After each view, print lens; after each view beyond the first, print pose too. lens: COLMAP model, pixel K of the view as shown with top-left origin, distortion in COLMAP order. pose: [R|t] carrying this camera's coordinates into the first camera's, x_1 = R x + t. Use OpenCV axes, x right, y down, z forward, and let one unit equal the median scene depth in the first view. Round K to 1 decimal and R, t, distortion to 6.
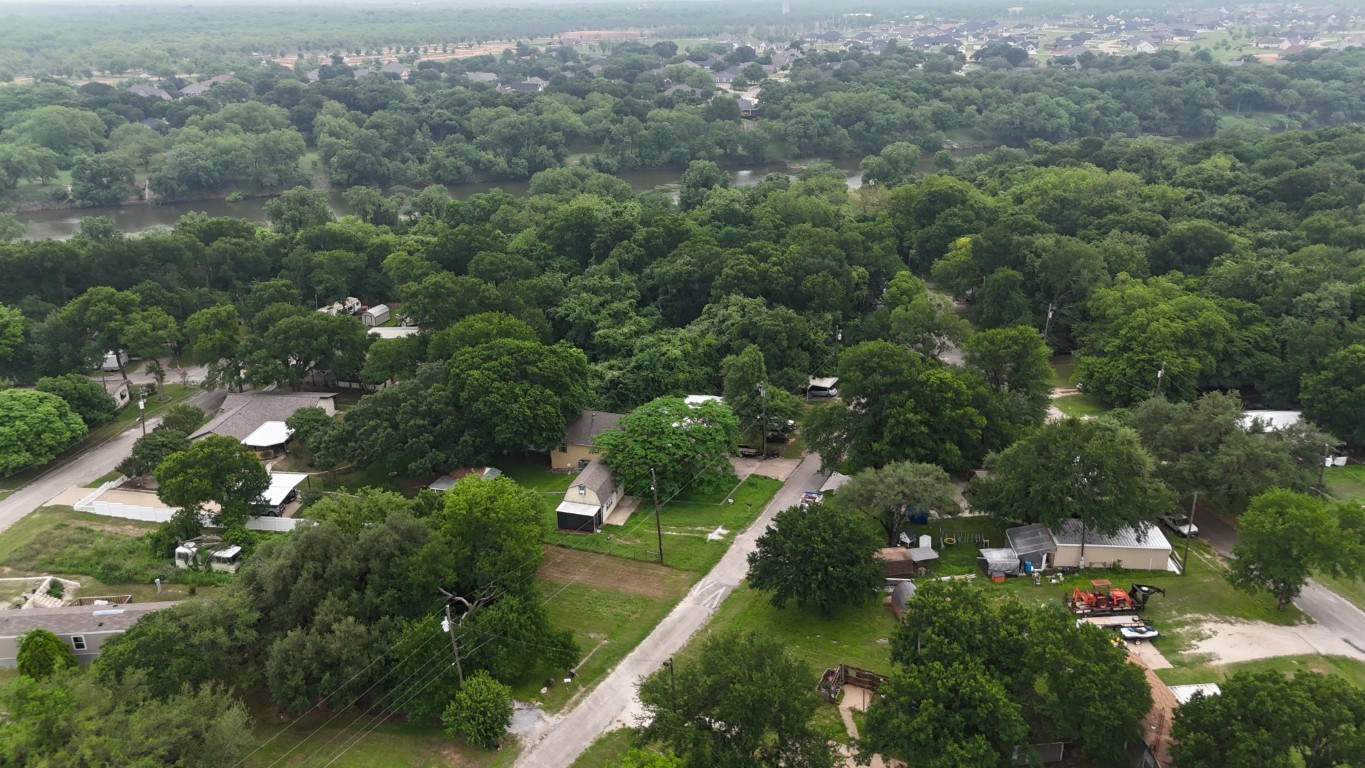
lens RADIAL K [[1008.0, 0, 683.7], [0, 1008.0, 386.1], [0, 0, 1]] dist [0.068062, -0.070678]
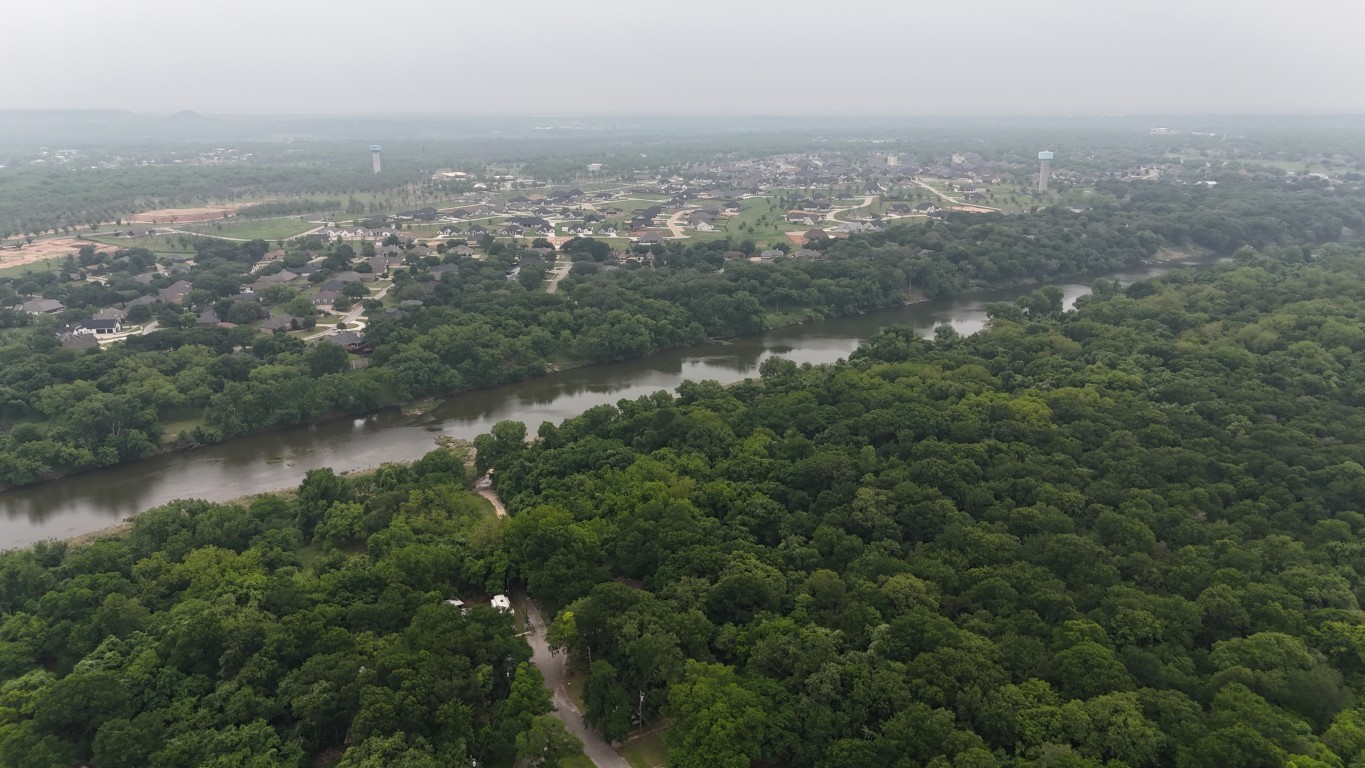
lens RADIAL K [[1008.0, 0, 692.9], [0, 1008.0, 375.9], [0, 0, 1]] dist [0.068062, -0.070678]
pose [[0.925564, -0.102050, 0.364577, 0.002212], [0.138046, 0.987657, -0.074002, -0.127062], [-0.352525, 0.118822, 0.928228, -0.077583]]
